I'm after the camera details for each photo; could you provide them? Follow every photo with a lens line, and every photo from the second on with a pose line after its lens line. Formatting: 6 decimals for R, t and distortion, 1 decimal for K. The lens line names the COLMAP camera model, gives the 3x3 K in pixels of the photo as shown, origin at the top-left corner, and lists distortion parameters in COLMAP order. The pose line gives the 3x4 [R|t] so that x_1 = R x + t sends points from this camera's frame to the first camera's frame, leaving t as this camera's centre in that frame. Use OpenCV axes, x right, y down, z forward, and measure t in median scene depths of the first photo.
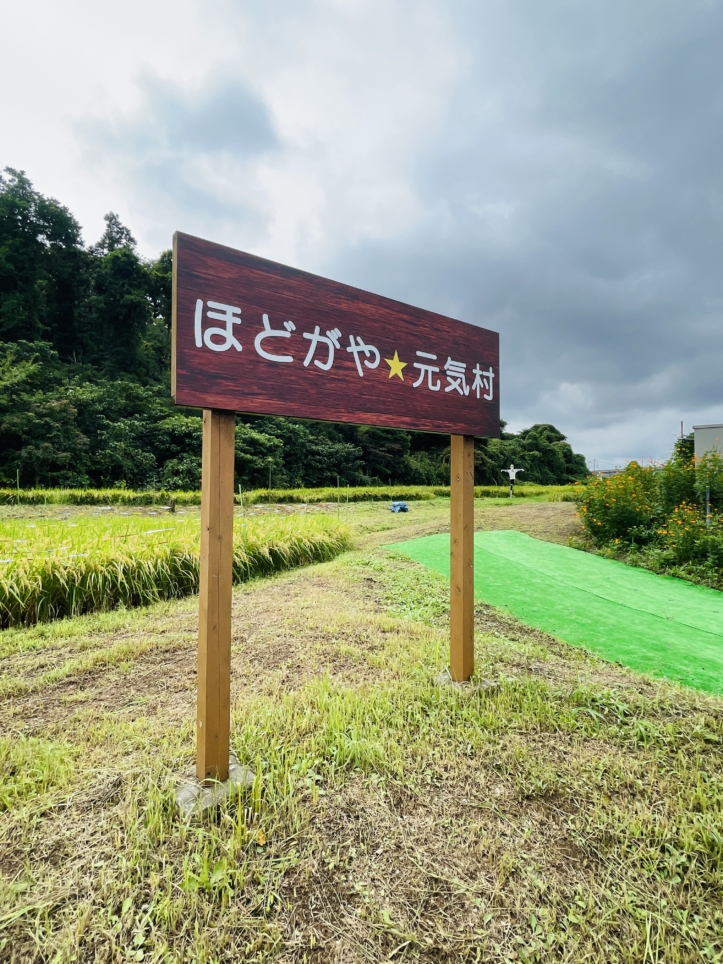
lens RADIAL K [[487.4, 0, 360.9], [0, 487.4, 484.9], [0, 0, 1]] dist [-0.000815, -0.000256]
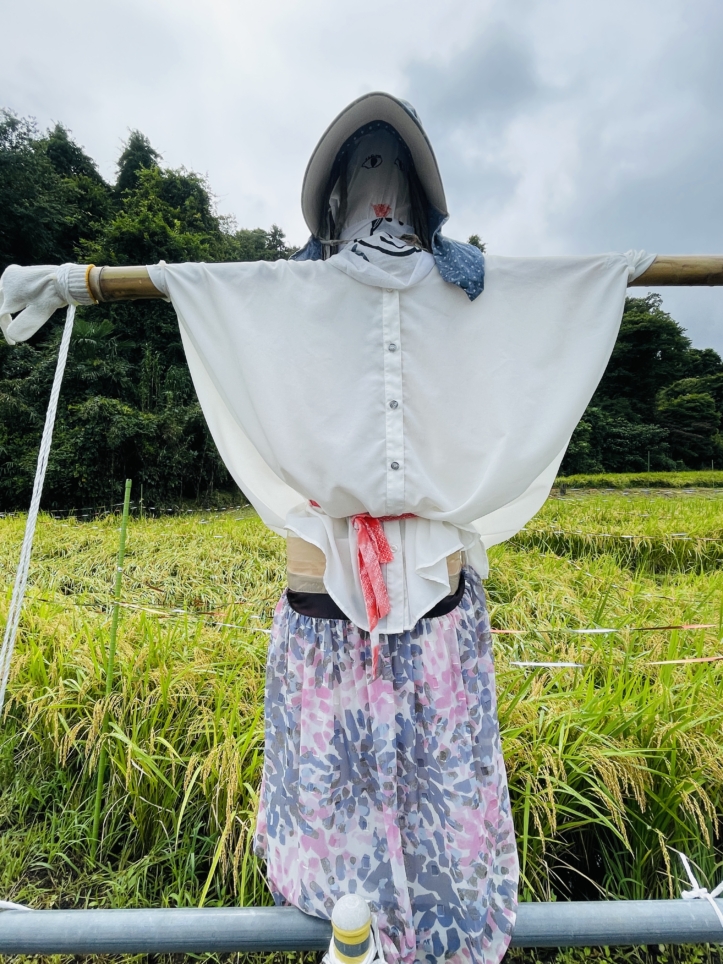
lens RADIAL K [[487.4, 0, 361.8], [0, 487.4, 478.9], [0, 0, 1]] dist [-0.000815, -0.000256]
pose [[0.901545, 0.002940, -0.432676, -0.130681], [0.005075, 0.999836, 0.017370, -0.000538], [0.432657, -0.017856, 0.901382, -0.080286]]
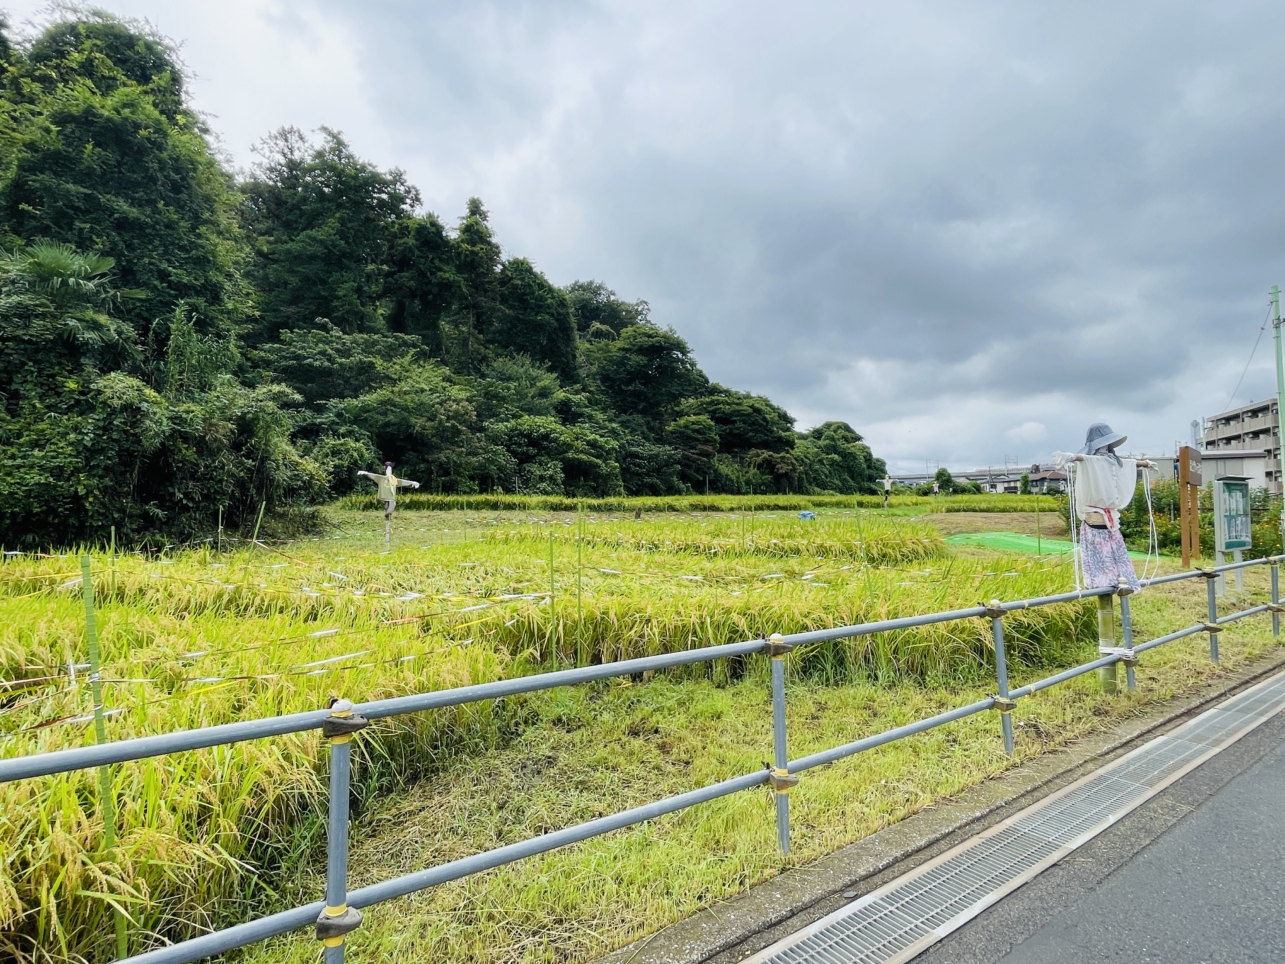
lens RADIAL K [[649.6, 0, 637.0], [0, 649.6, 472.6], [0, 0, 1]] dist [-0.000815, -0.000256]
pose [[0.993536, 0.014474, 0.112591, -0.224016], [-0.011199, 0.999497, -0.029668, -0.000775], [-0.112963, 0.028216, 0.993198, -0.161245]]
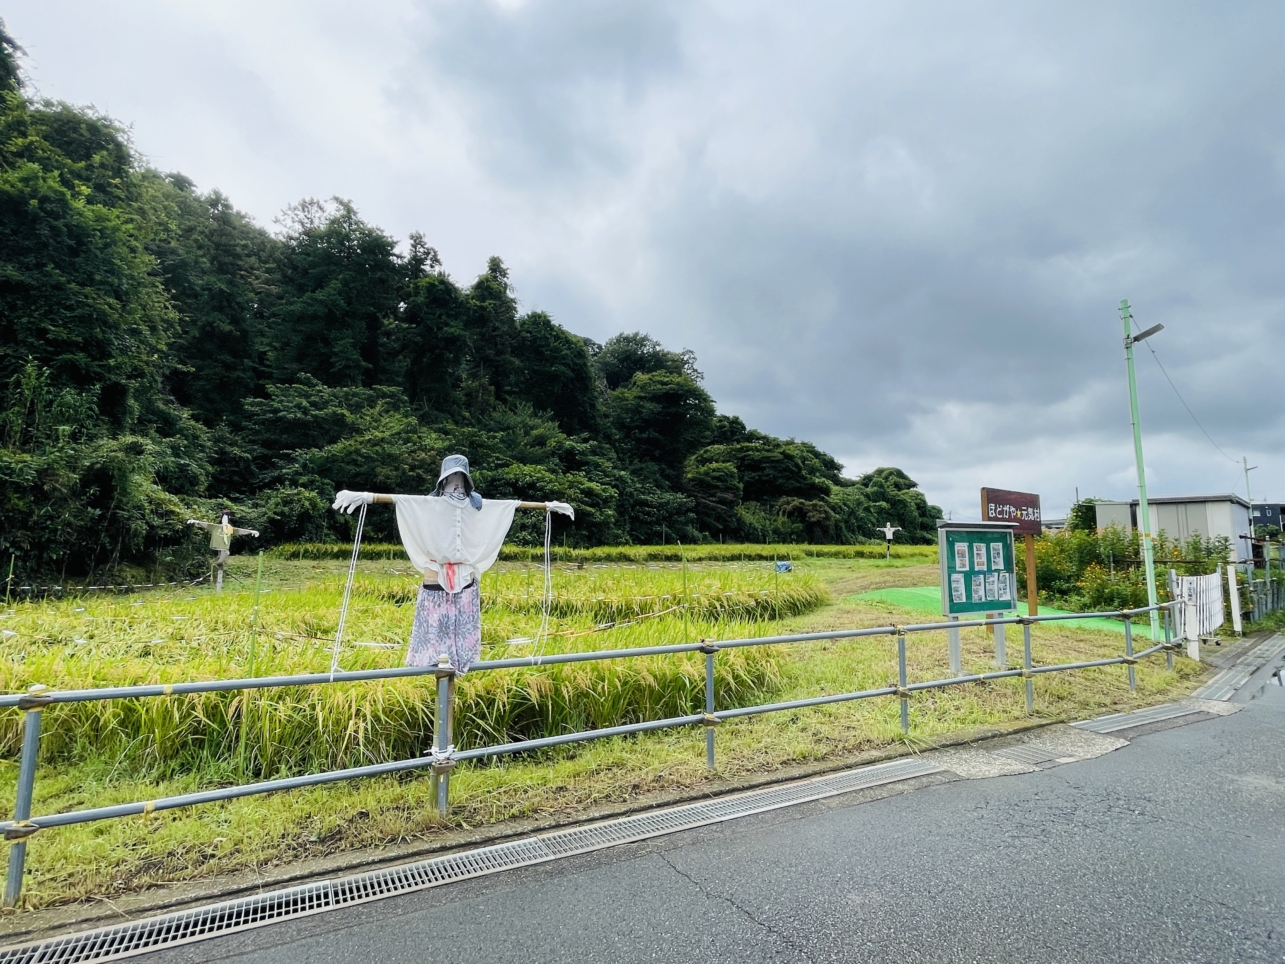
lens RADIAL K [[649.6, 0, 638.9], [0, 649.6, 473.4], [0, 0, 1]] dist [-0.000815, -0.000256]
pose [[0.999883, 0.012829, 0.008271, -0.114190], [-0.011918, 0.994705, -0.102075, -0.002260], [-0.009537, 0.101965, 0.994742, -0.149229]]
